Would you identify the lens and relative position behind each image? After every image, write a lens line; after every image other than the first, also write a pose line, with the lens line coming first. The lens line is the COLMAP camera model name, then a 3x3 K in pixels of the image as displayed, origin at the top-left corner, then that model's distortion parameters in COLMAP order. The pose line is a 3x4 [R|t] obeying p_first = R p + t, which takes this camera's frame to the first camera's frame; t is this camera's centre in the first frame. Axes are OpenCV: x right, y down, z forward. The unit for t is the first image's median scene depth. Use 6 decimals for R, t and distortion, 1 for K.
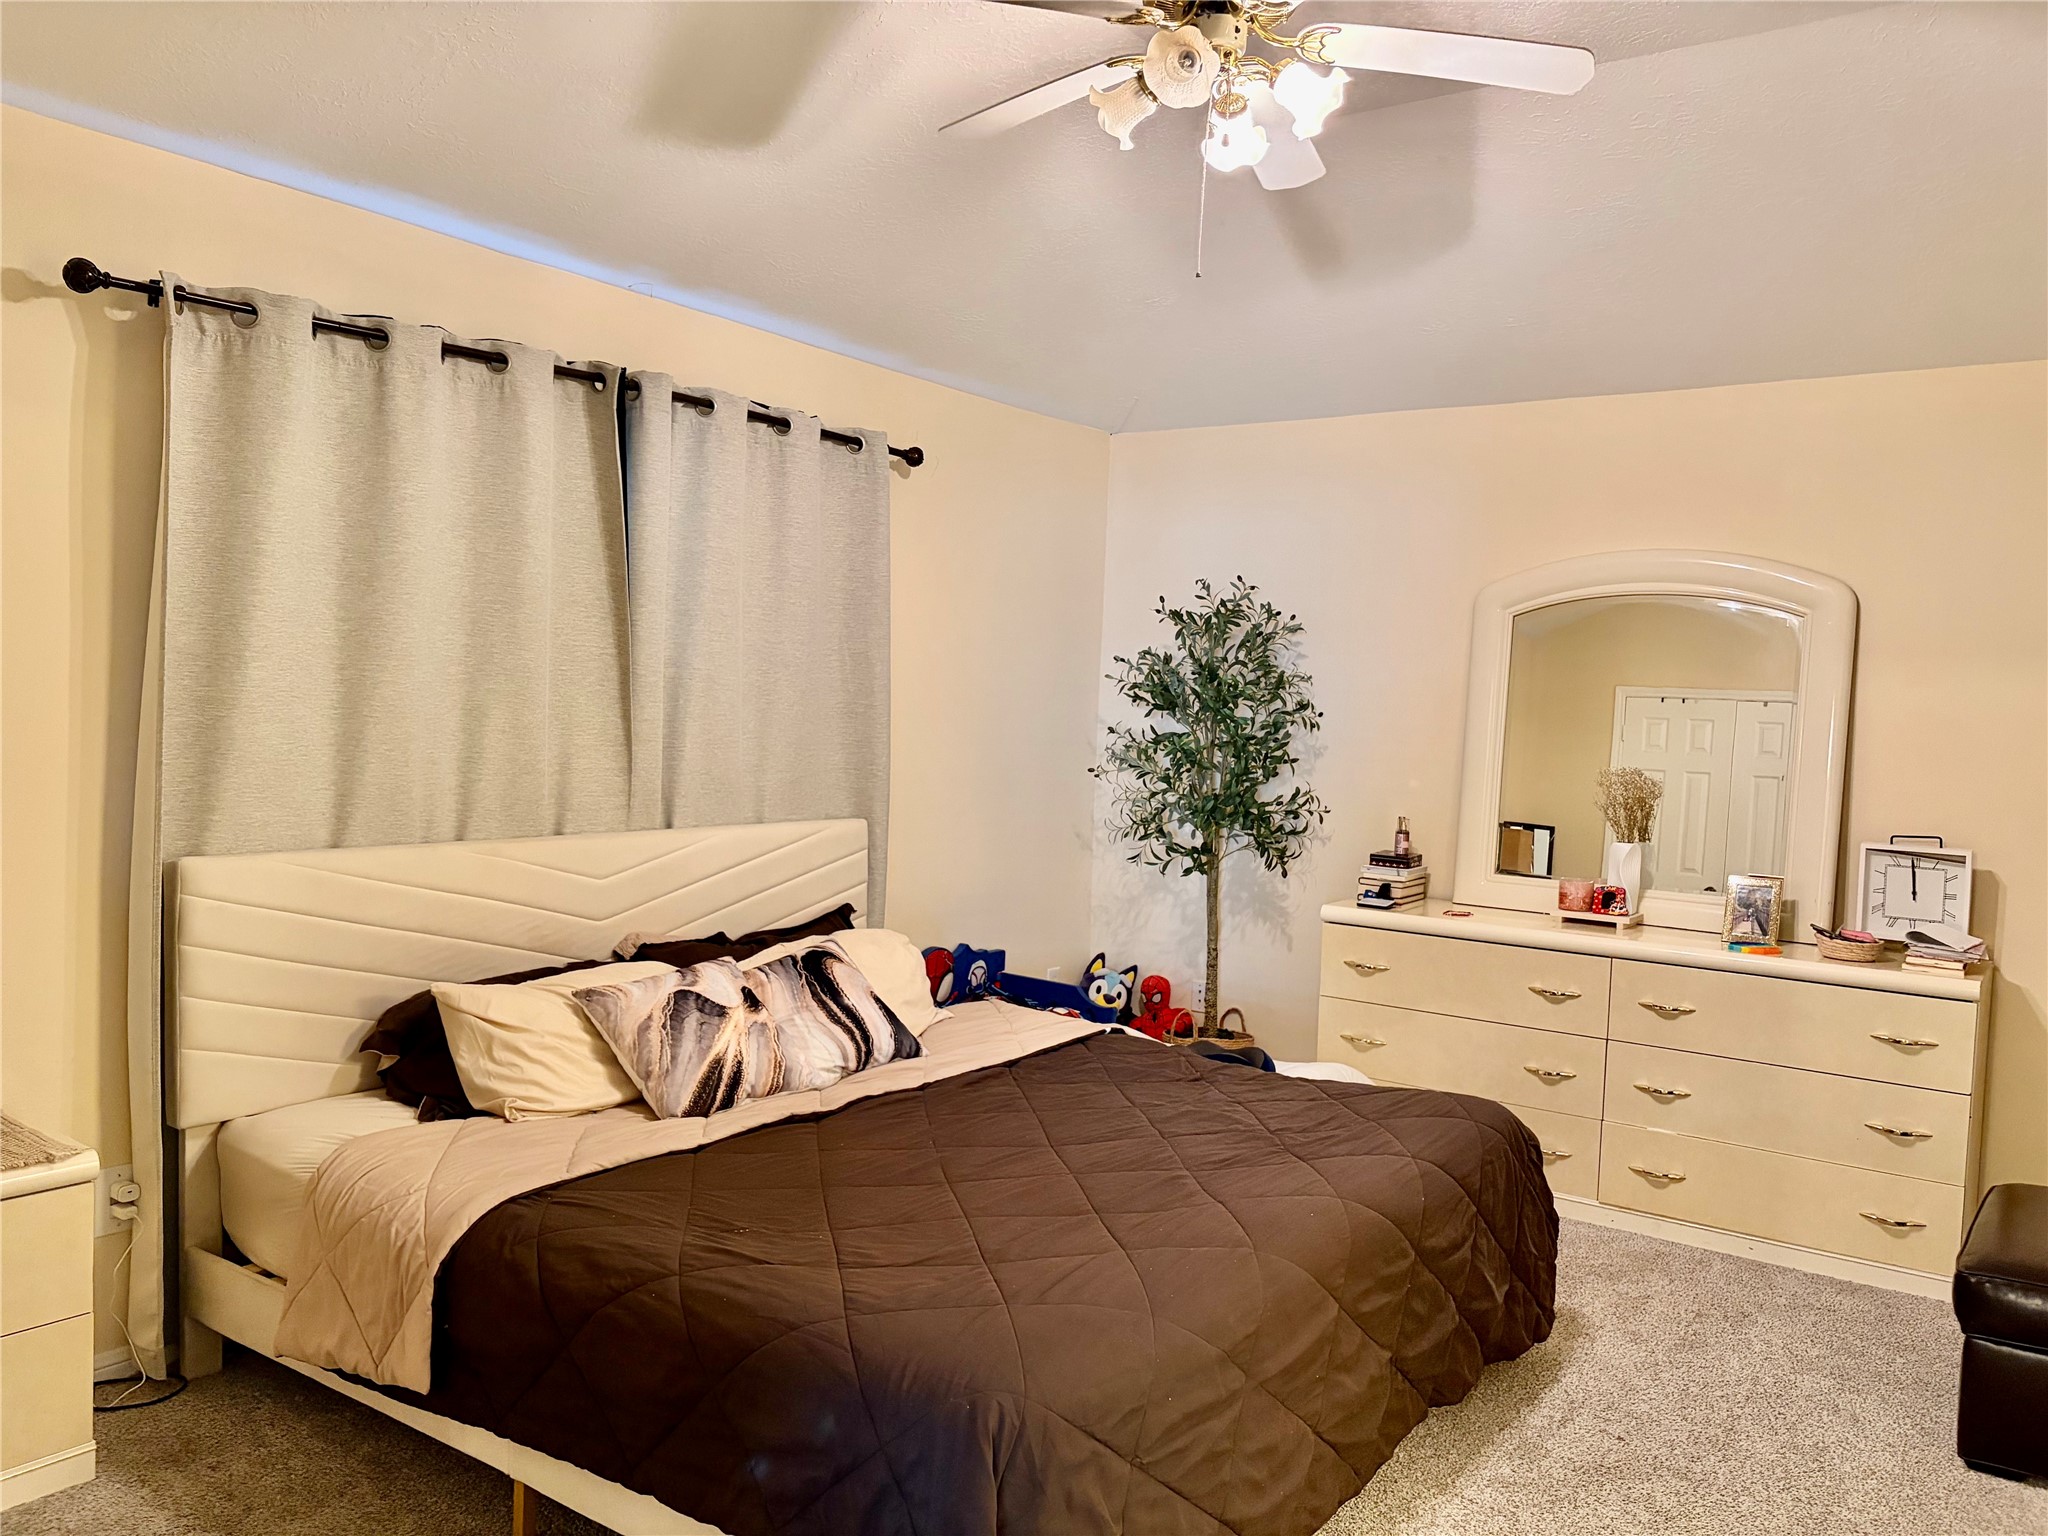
lens RADIAL K [[1544.1, 0, 1025.5], [0, 1544.1, 774.4], [0, 0, 1]] dist [-0.015150, -0.002973]
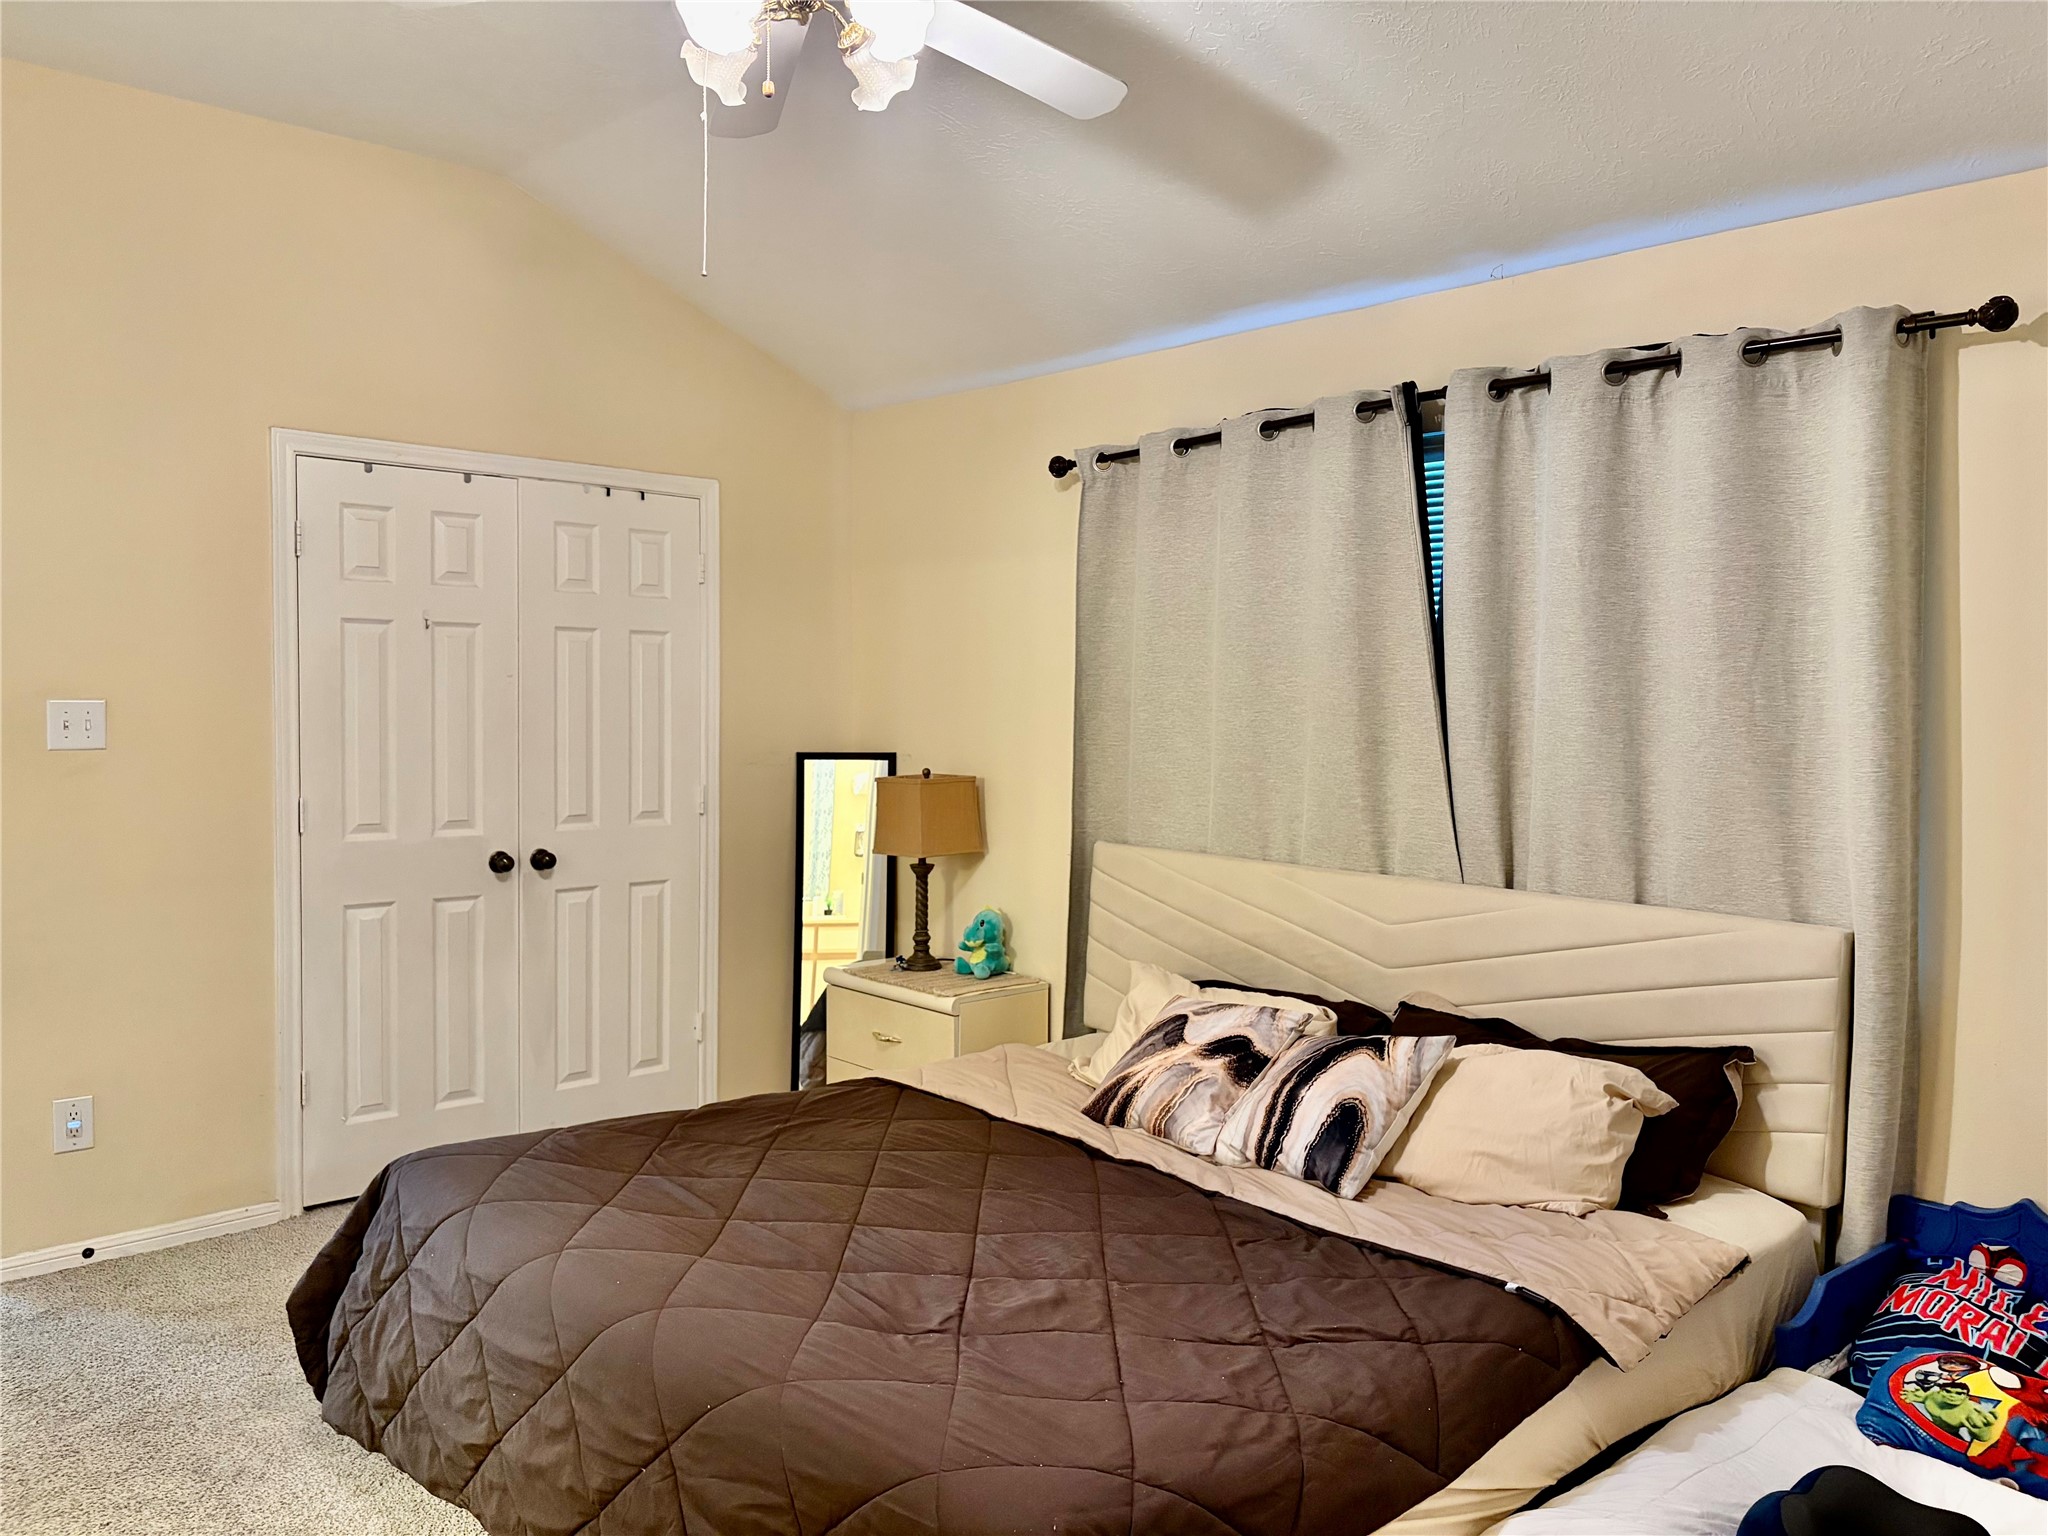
lens RADIAL K [[1544.1, 0, 1026.3], [0, 1544.1, 762.1], [0, 0, 1]] dist [-0.015150, -0.002973]
pose [[-0.230845, 0.000908, -0.972990, 0.803303], [-0.069173, 0.997454, 0.017342, -0.037322], [0.970528, 0.071308, -0.230195, 1.140270]]
